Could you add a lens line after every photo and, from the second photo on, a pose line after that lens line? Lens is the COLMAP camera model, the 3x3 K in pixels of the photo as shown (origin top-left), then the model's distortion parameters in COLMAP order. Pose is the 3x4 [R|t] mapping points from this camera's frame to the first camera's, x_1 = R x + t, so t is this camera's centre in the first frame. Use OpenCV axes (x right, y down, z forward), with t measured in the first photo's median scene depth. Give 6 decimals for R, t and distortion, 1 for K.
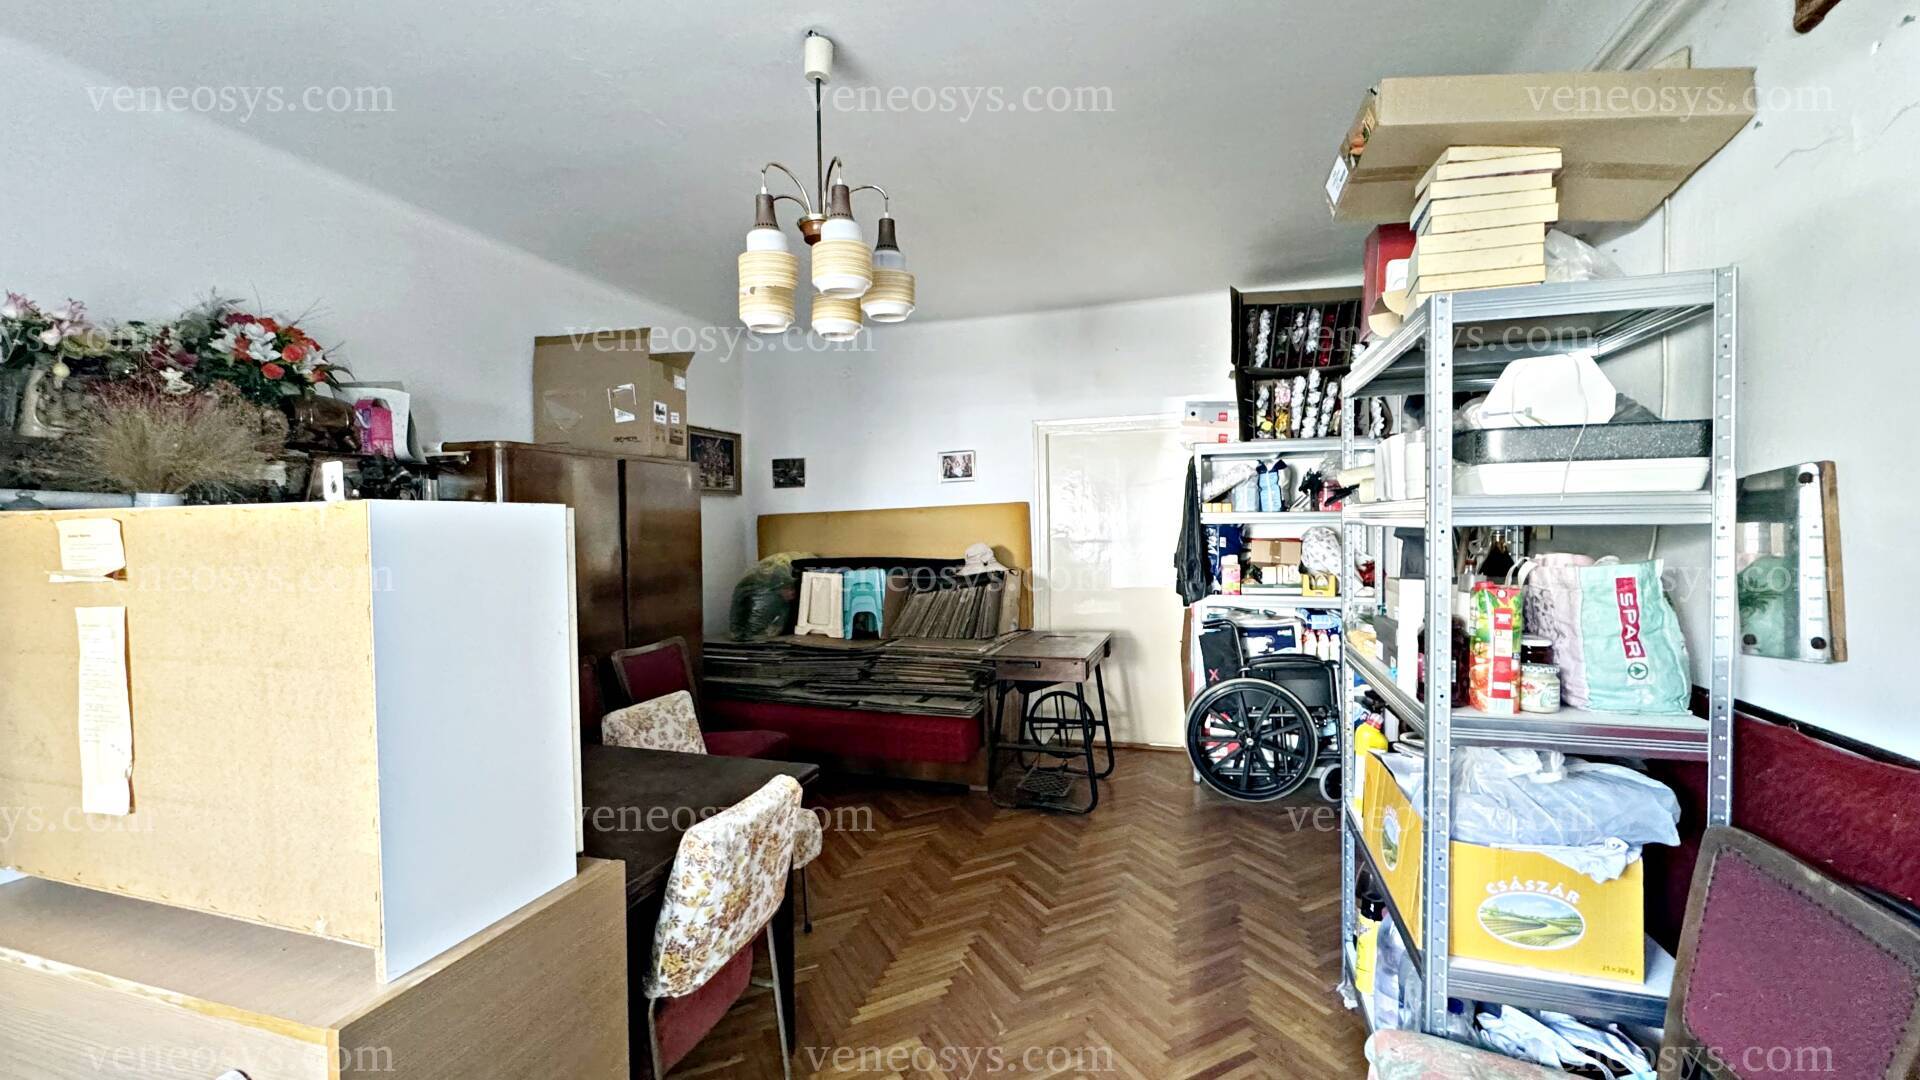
lens RADIAL K [[765.7, 0, 962.4], [0, 765.7, 541.6], [0, 0, 1]] dist [-0.004993, 0.000338]
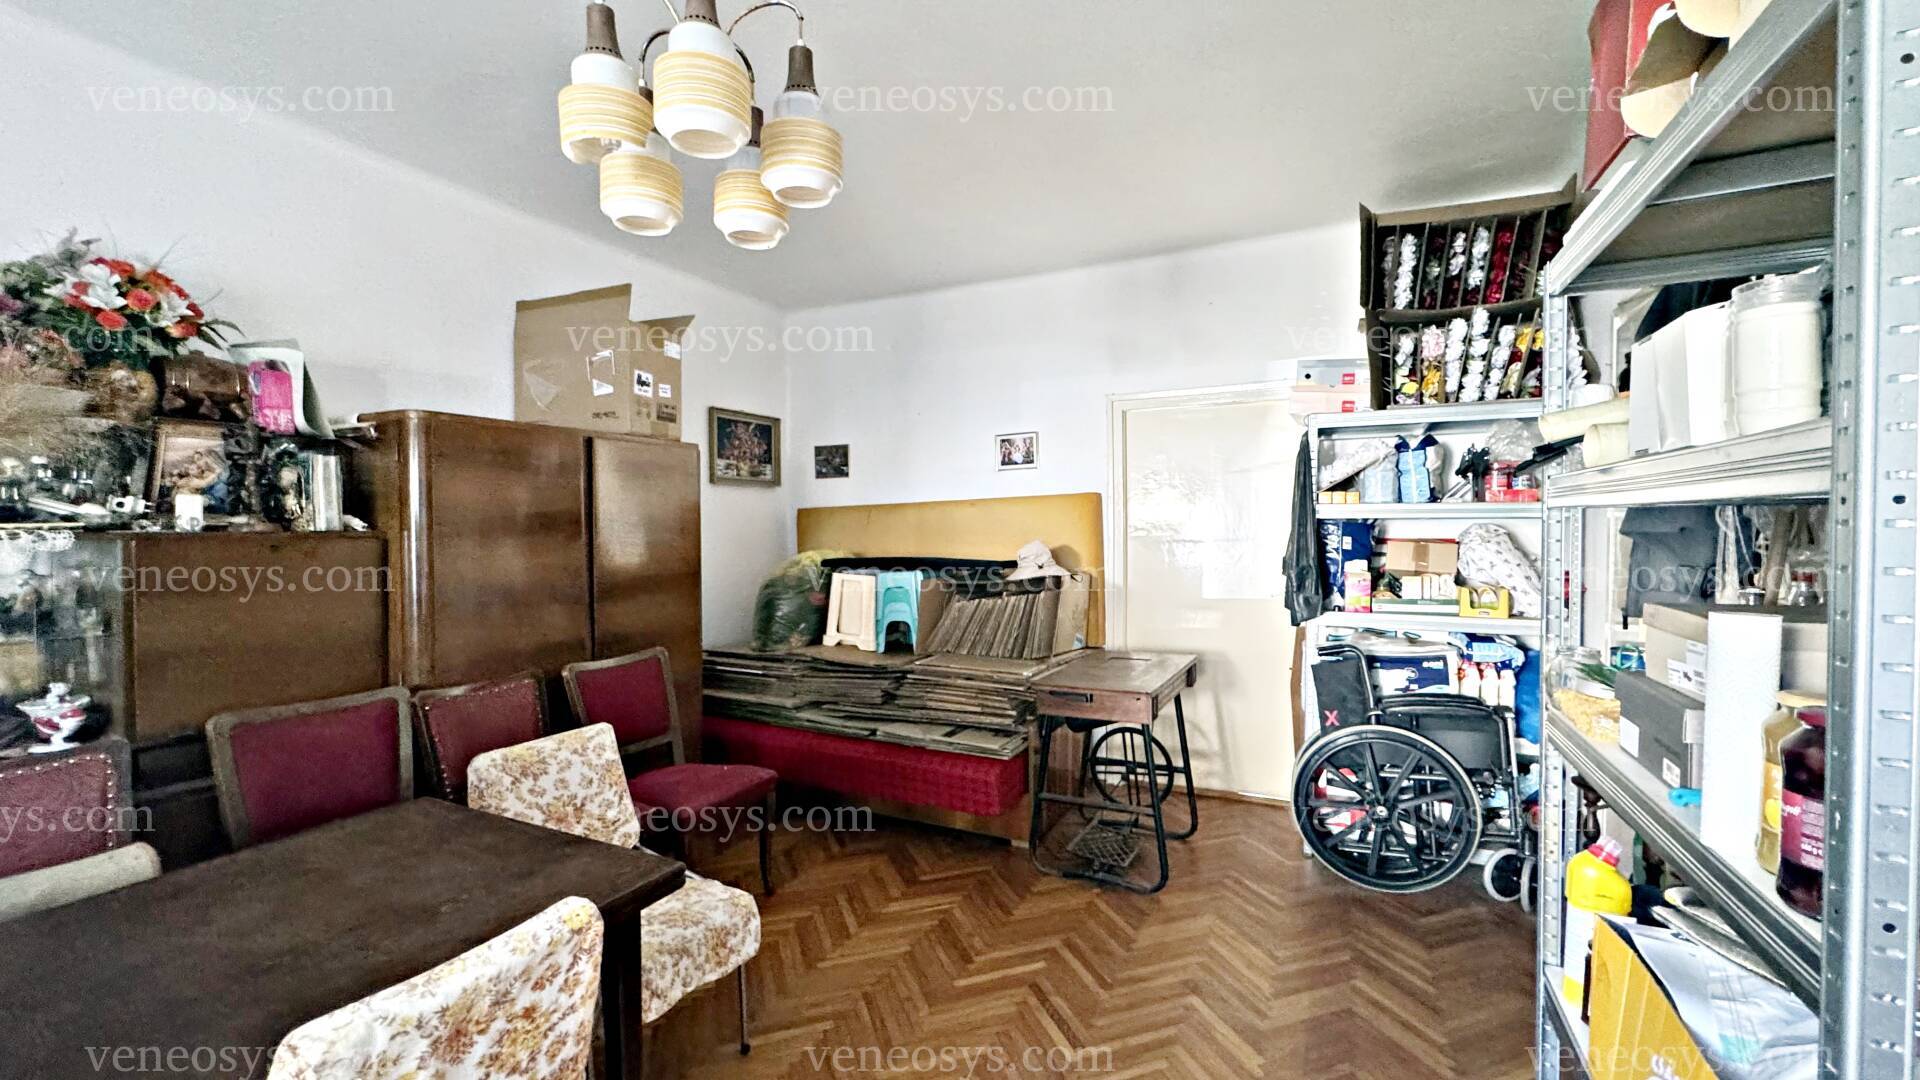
lens RADIAL K [[765.7, 0, 962.4], [0, 765.7, 541.6], [0, 0, 1]] dist [-0.004993, 0.000338]
pose [[0.988602, 0.009742, -0.150240, 0.078901], [-0.010104, 0.999948, -0.001645, 0.004720], [0.150216, 0.003145, 0.988648, 0.195825]]
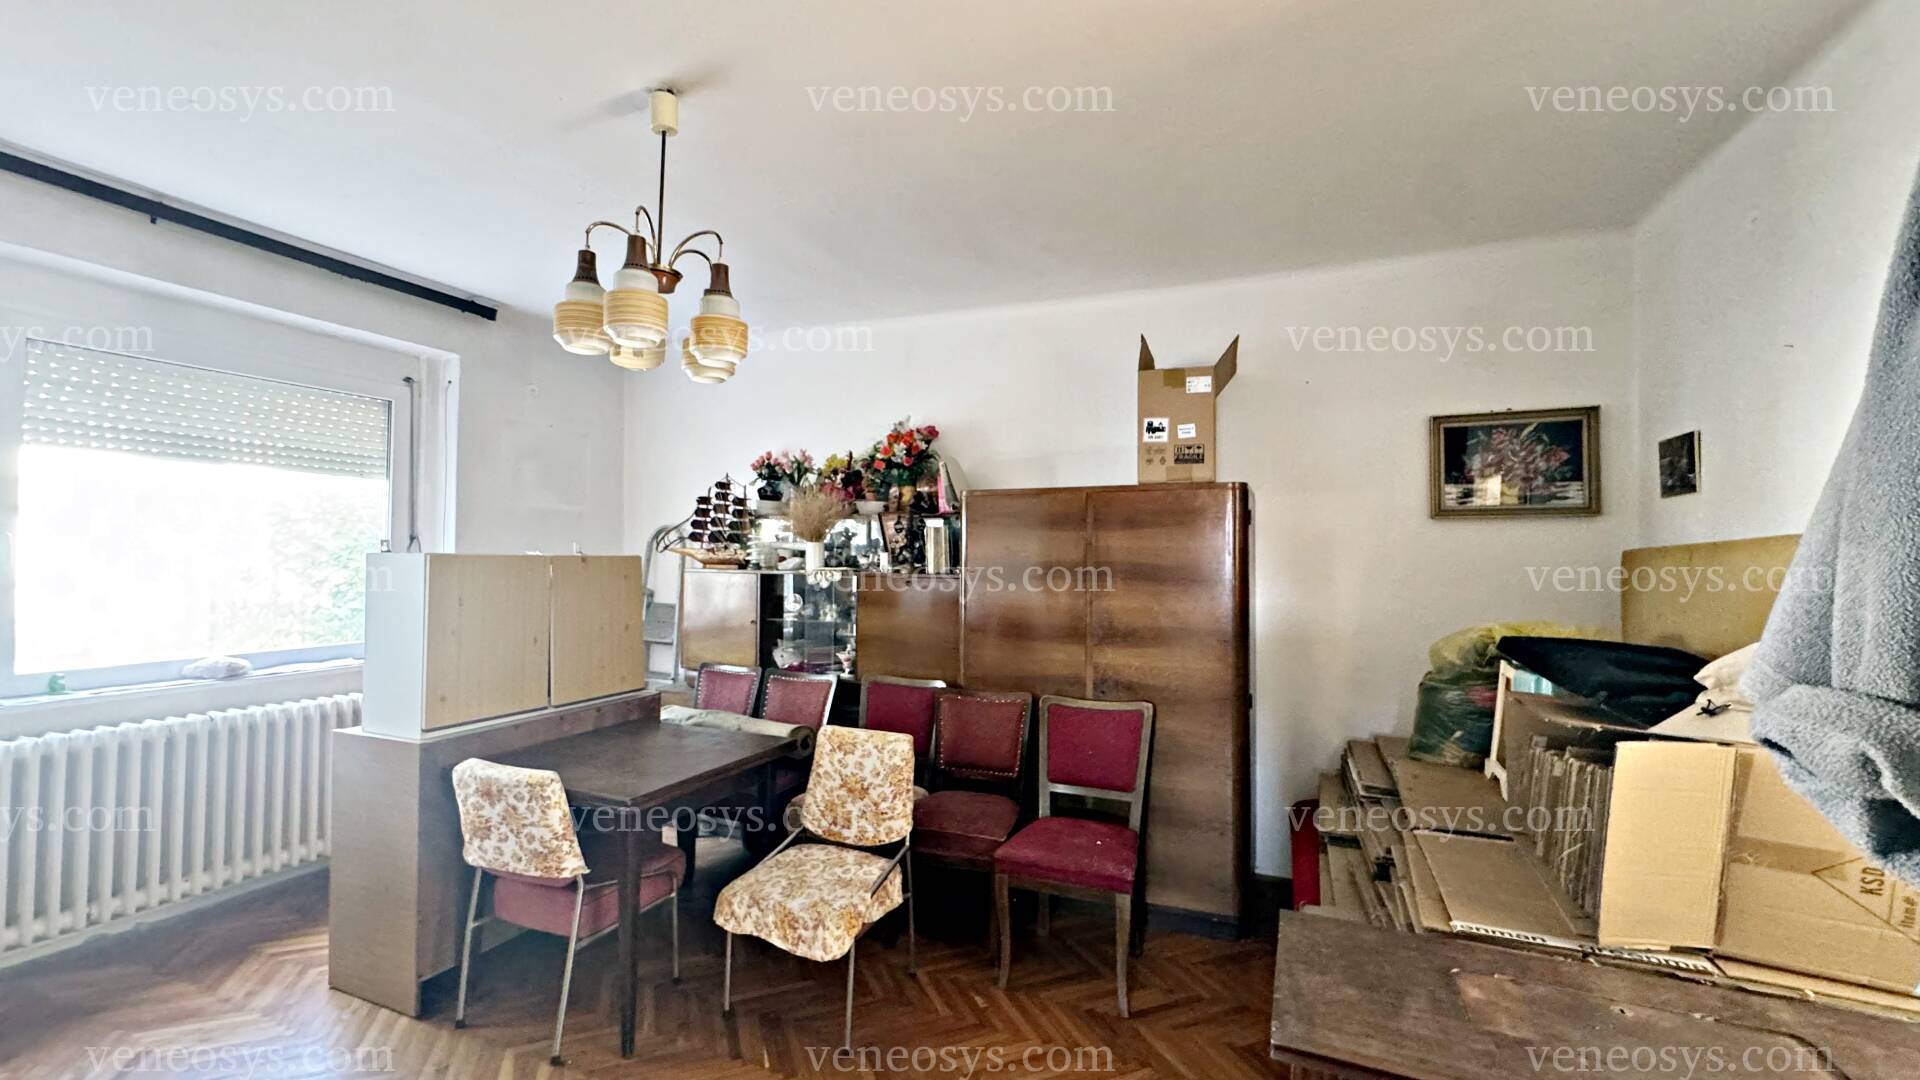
lens RADIAL K [[765.7, 0, 962.4], [0, 765.7, 541.6], [0, 0, 1]] dist [-0.004993, 0.000338]
pose [[-0.093101, -0.011051, -0.995595, 0.418226], [-0.029548, 0.999529, -0.008332, -0.031101], [0.995218, 0.028642, -0.093384, 0.803473]]
